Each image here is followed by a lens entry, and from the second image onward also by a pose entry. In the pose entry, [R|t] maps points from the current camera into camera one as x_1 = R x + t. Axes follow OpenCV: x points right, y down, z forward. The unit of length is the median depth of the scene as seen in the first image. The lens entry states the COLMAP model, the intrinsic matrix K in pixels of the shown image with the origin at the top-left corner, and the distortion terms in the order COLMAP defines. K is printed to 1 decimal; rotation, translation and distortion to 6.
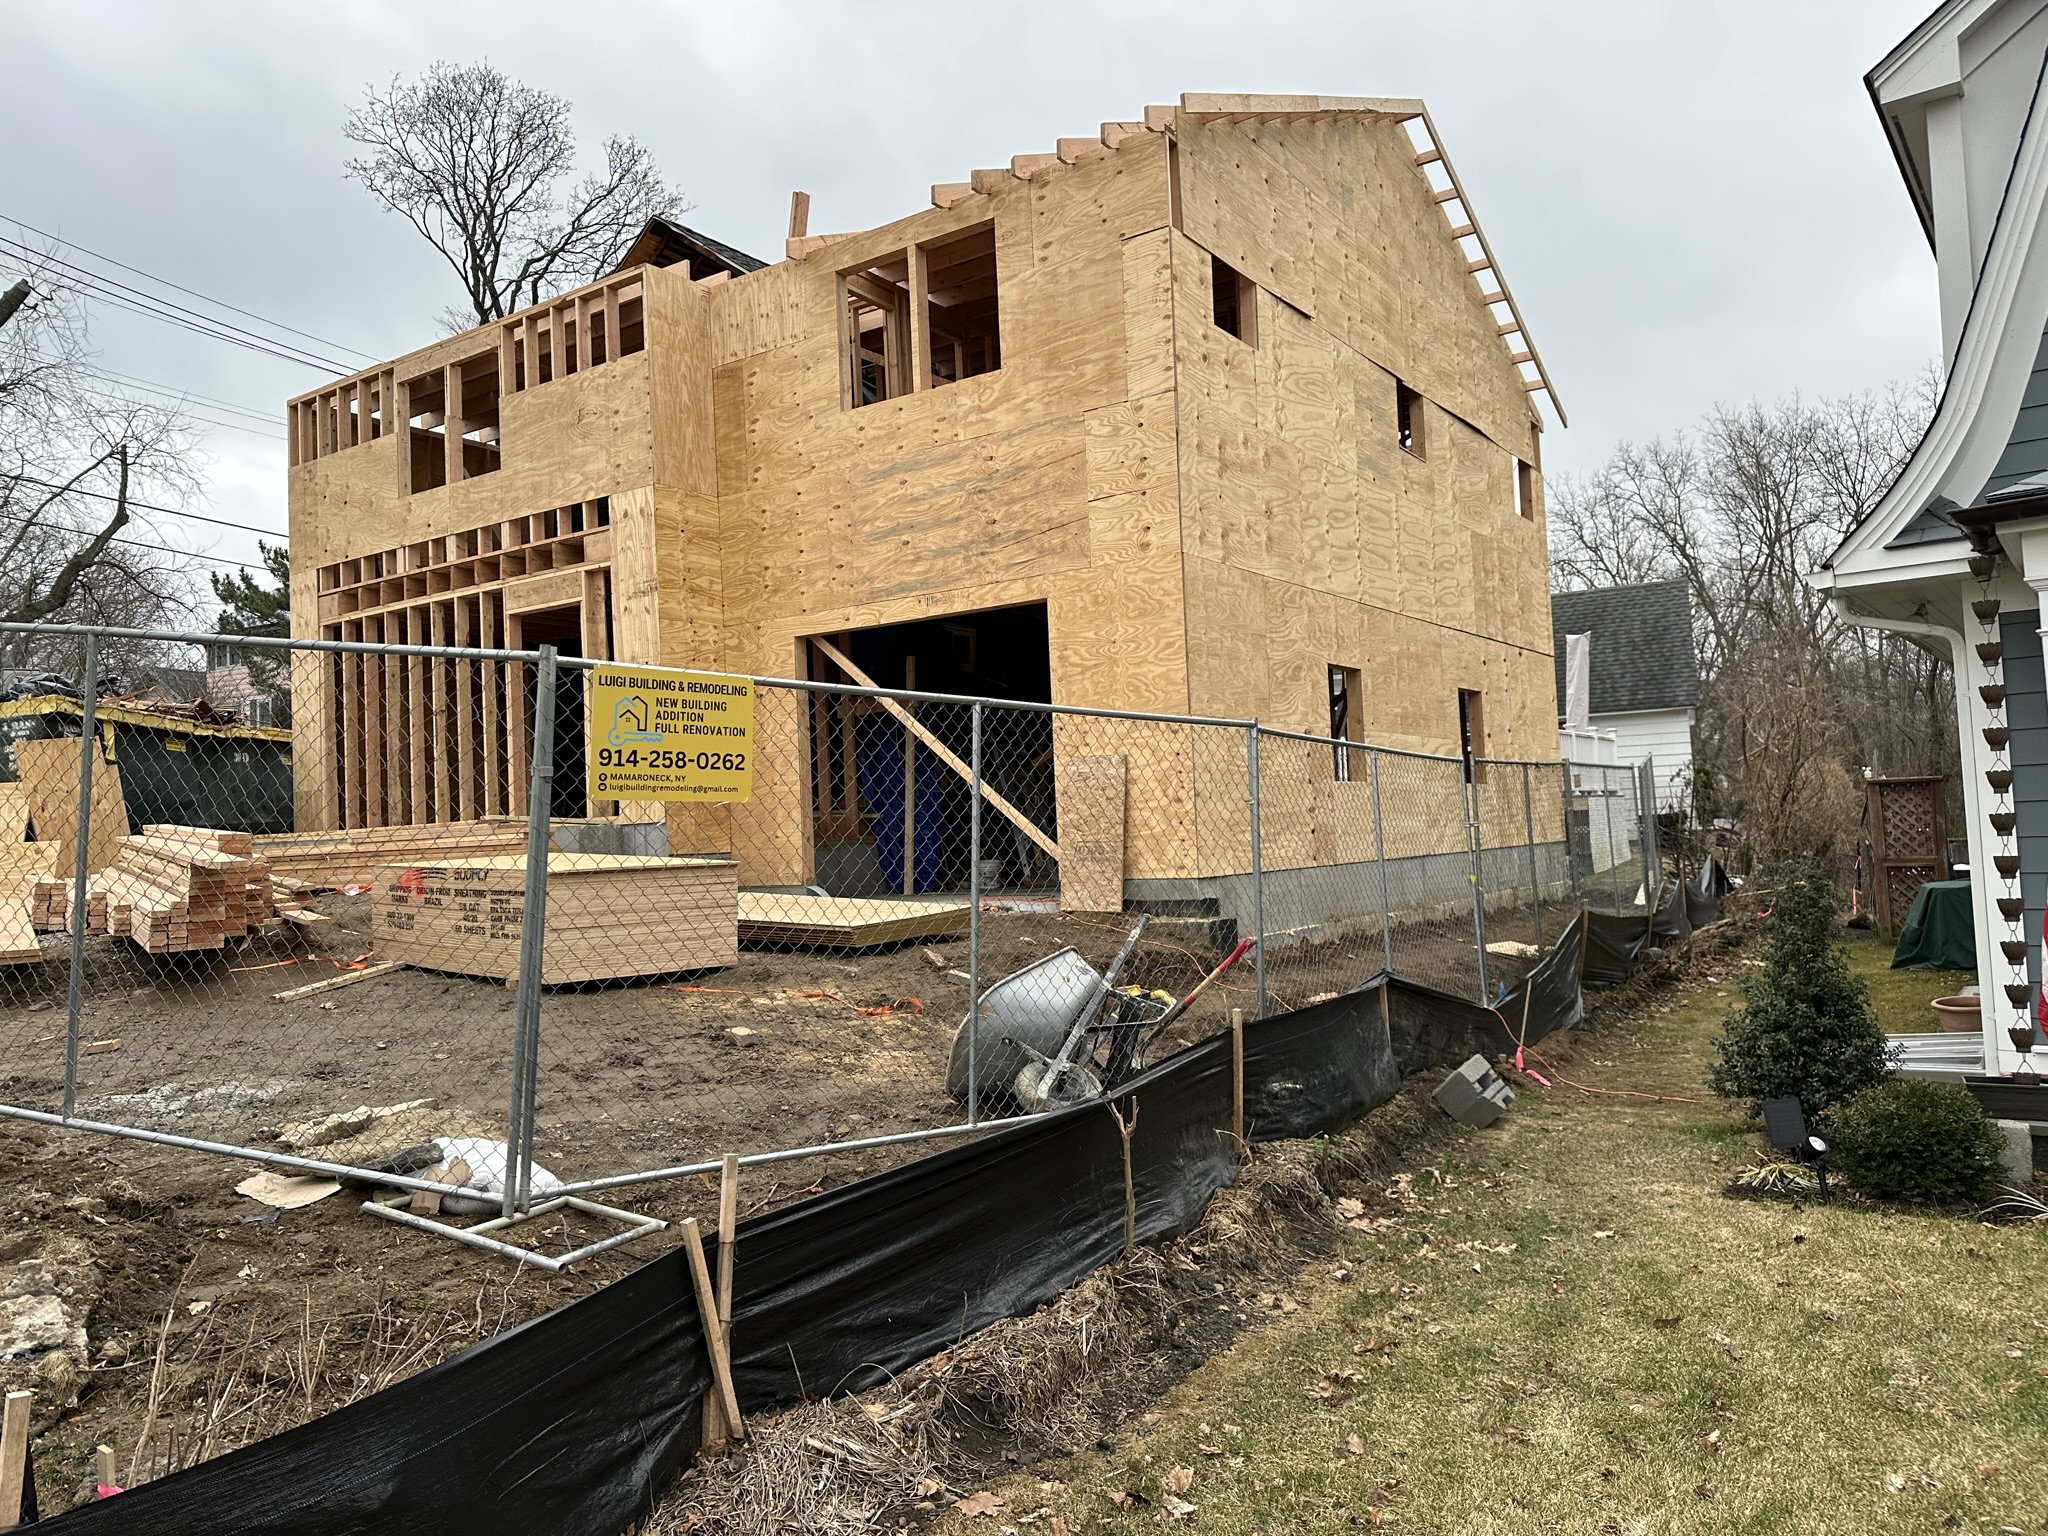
lens RADIAL K [[1406.8, 0, 1017.4], [0, 1406.8, 768.2], [0, 0, 1]] dist [0.141564, -0.189021]
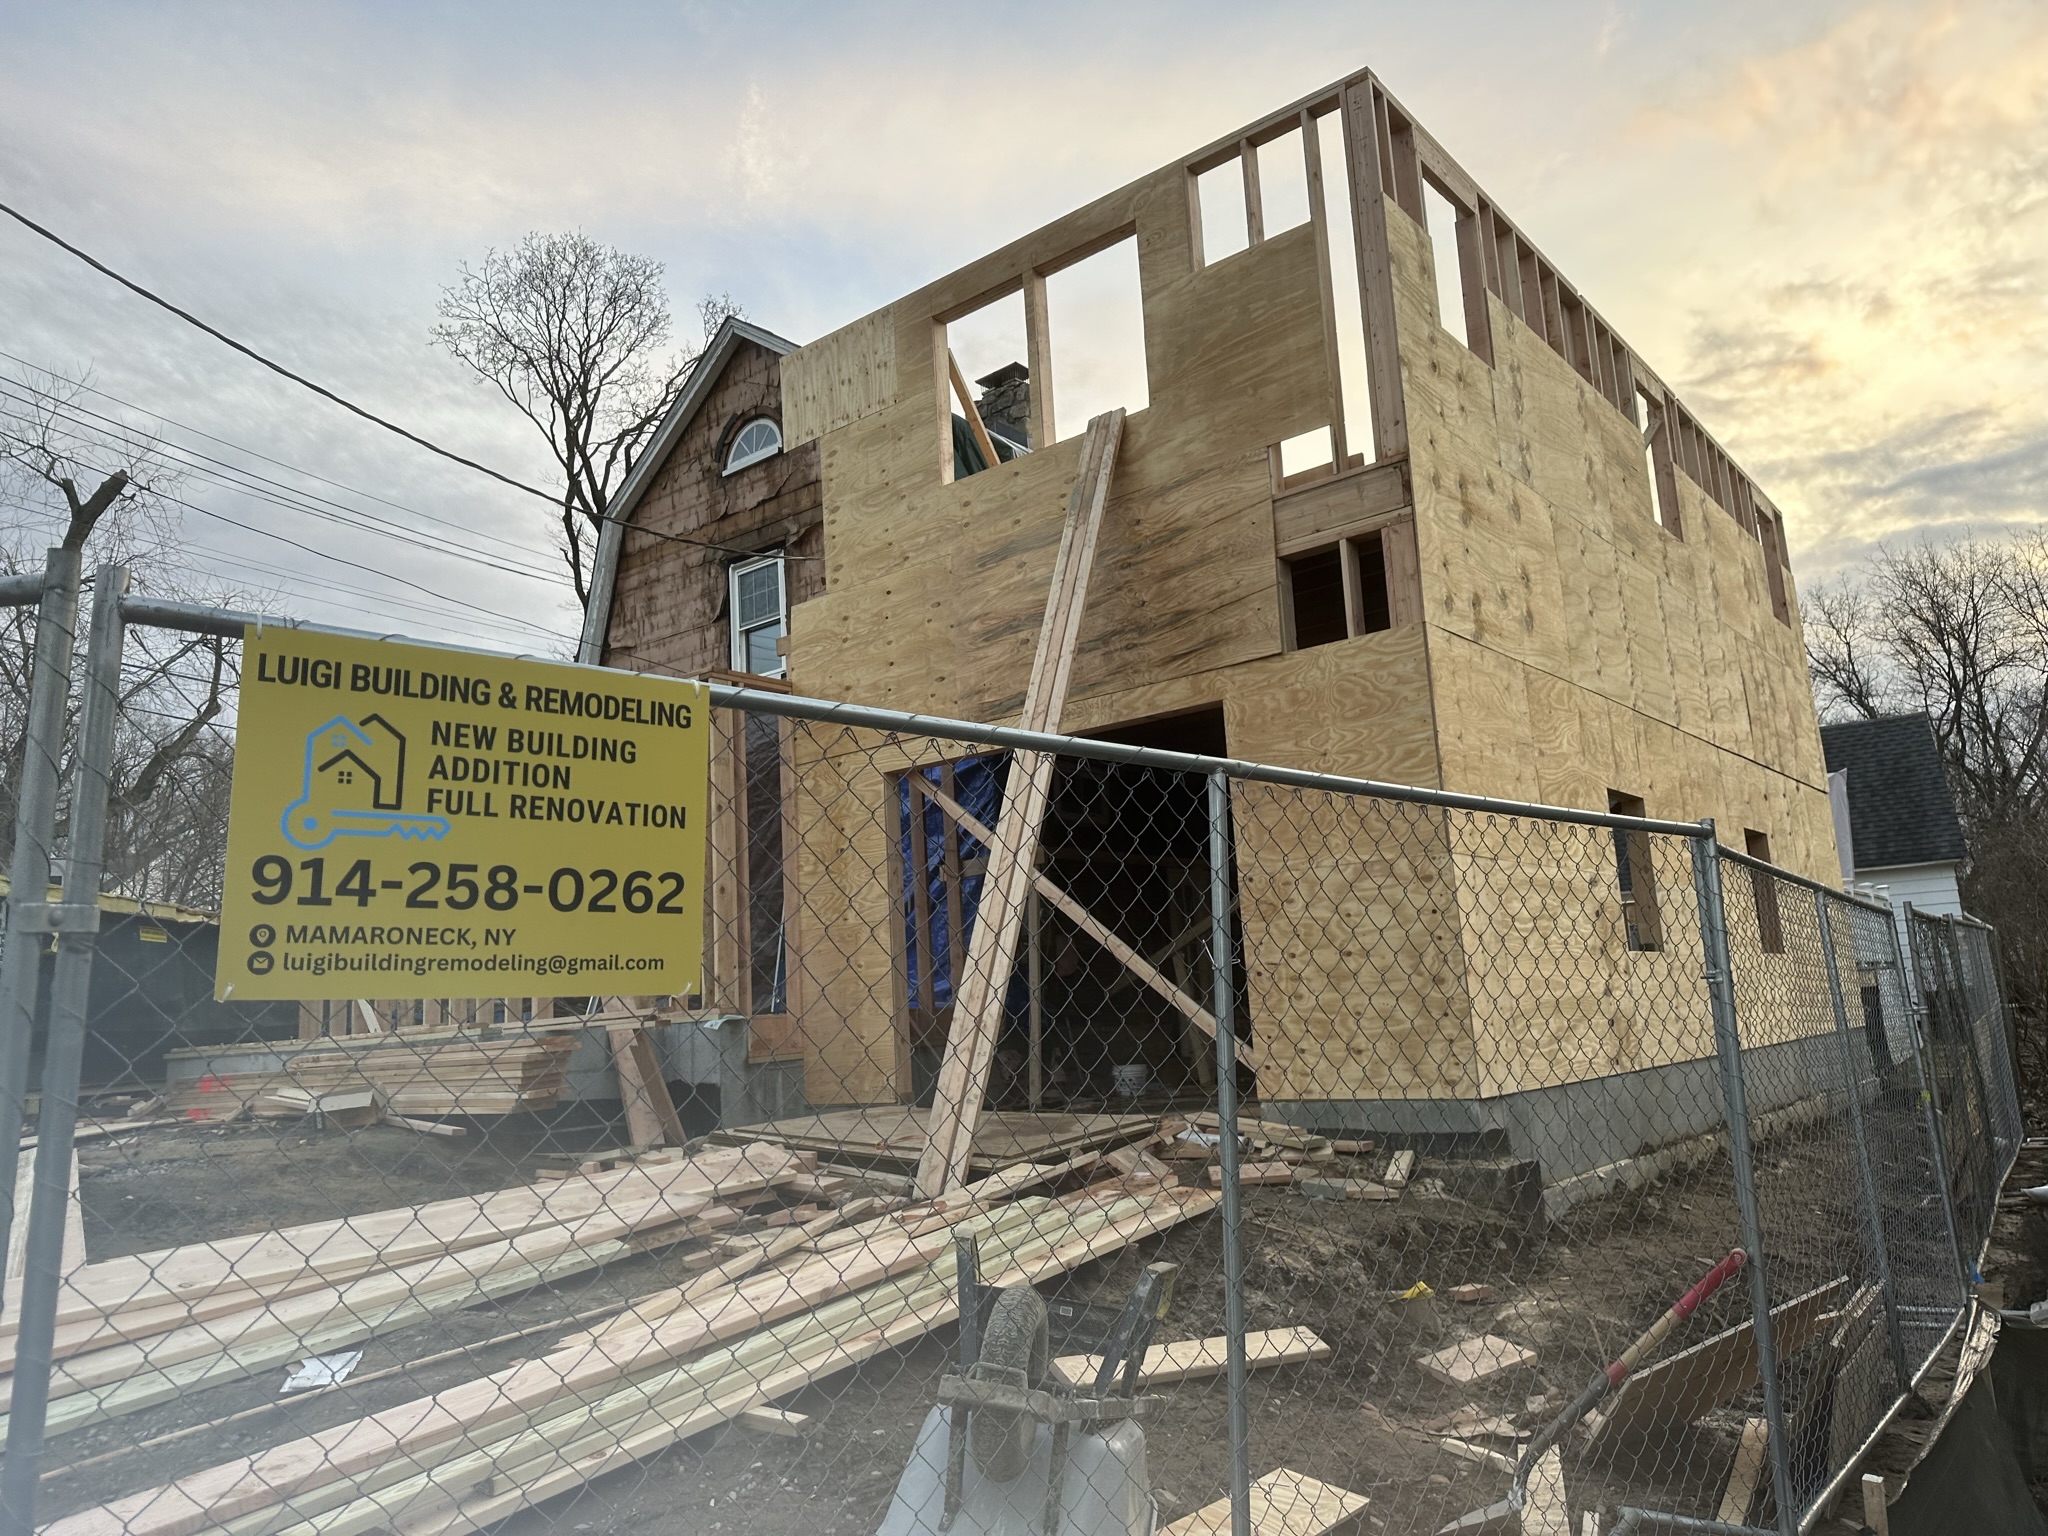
lens RADIAL K [[1420.1, 0, 1008.2], [0, 1420.1, 781.5], [0, 0, 1]] dist [0.113554, -0.153825]
pose [[0.996325, -0.028046, -0.080934, -0.028378], [0.018249, 0.992686, -0.119338, 0.005722], [0.083689, 0.117423, 0.989549, 0.250312]]
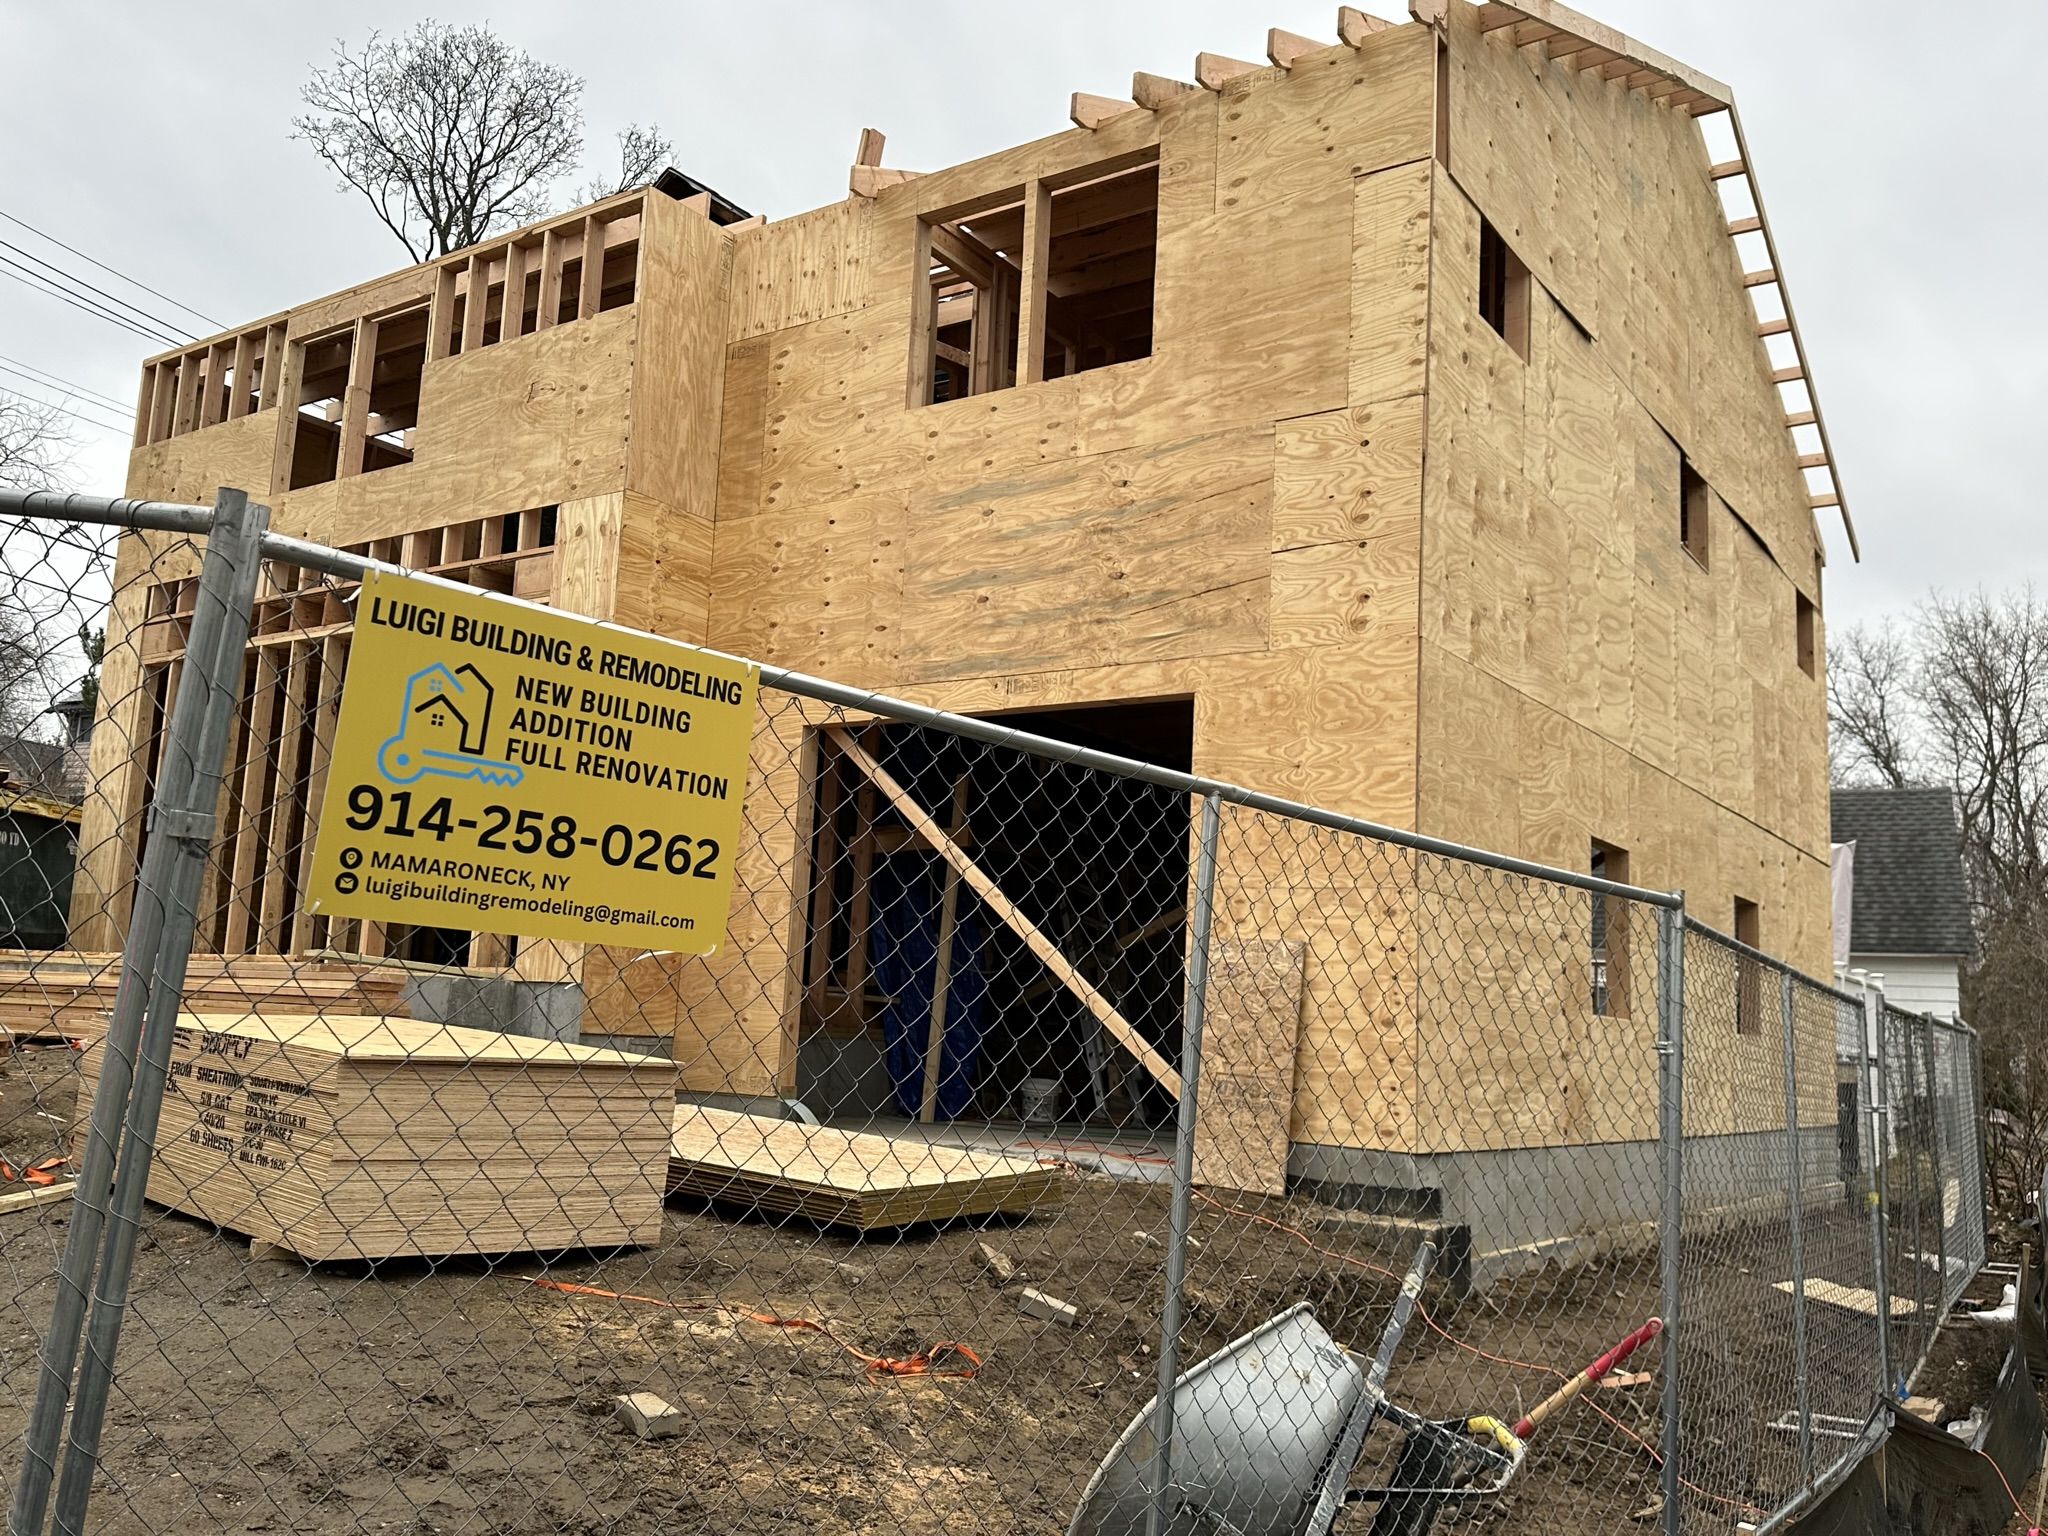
lens RADIAL K [[1677.6, 0, 1026.6], [0, 1677.6, 778.9], [0, 0, 1]] dist [0.161780, -0.278628]
pose [[0.995871, 0.089957, -0.012204, -0.040322], [-0.090736, 0.990566, -0.102689, 0.006148], [0.002851, 0.103373, 0.994639, 0.206117]]
